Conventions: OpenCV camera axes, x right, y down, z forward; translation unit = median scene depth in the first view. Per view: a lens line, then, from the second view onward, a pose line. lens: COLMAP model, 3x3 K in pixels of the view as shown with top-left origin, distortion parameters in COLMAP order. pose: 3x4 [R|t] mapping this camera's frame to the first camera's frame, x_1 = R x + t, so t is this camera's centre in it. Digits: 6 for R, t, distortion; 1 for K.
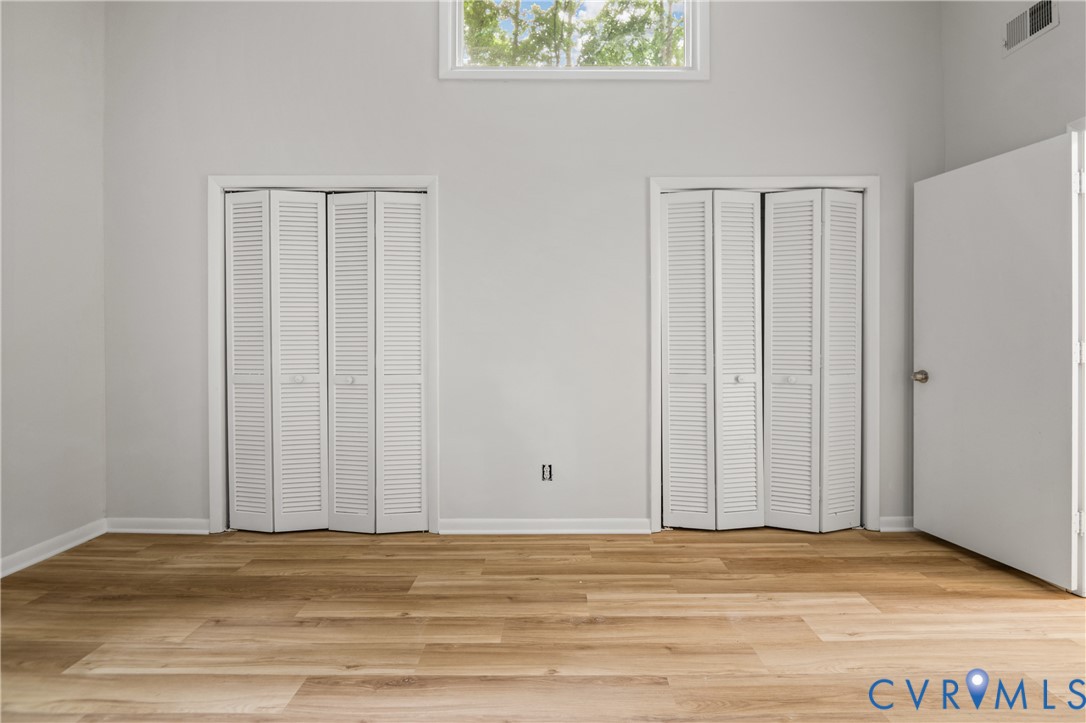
lens RADIAL K [[507.9, 0, 568.8], [0, 507.9, 338.6], [0, 0, 1]] dist [0.002508, -0.010000]
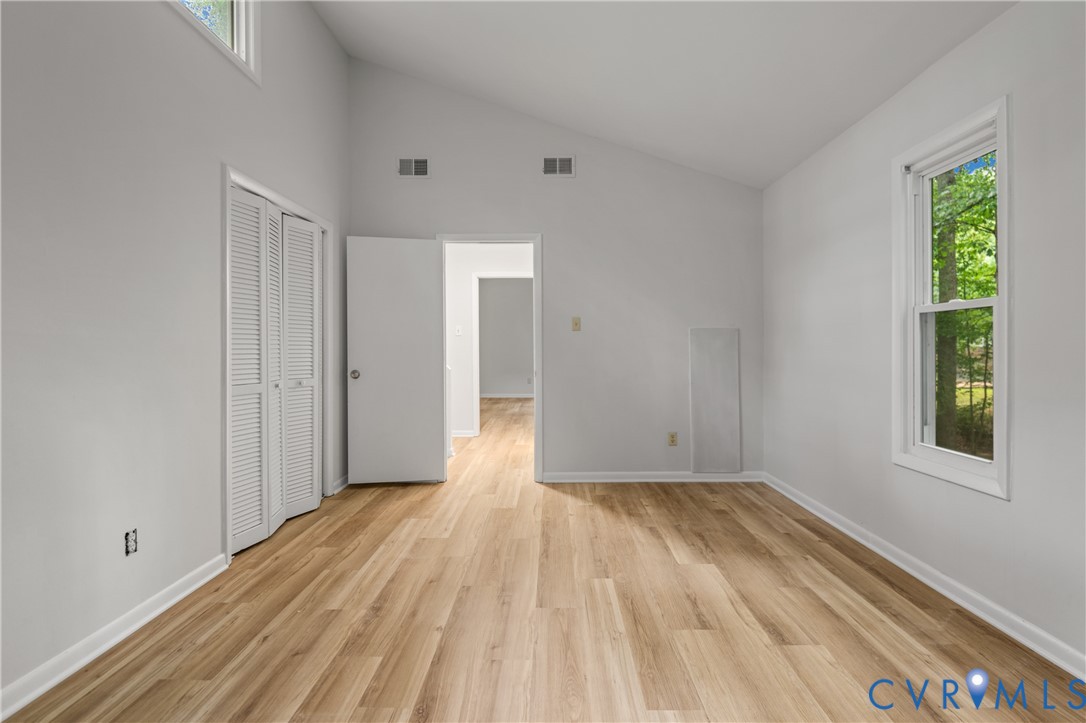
lens RADIAL K [[532.4, 0, 535.4], [0, 532.4, 338.9], [0, 0, 1]] dist [-0.001169, -0.012757]
pose [[0.022530, 0.021336, 0.999518, -0.897398], [0.003468, 0.999765, -0.021420, 0.009249], [-0.999740, 0.003949, 0.022451, 0.528227]]
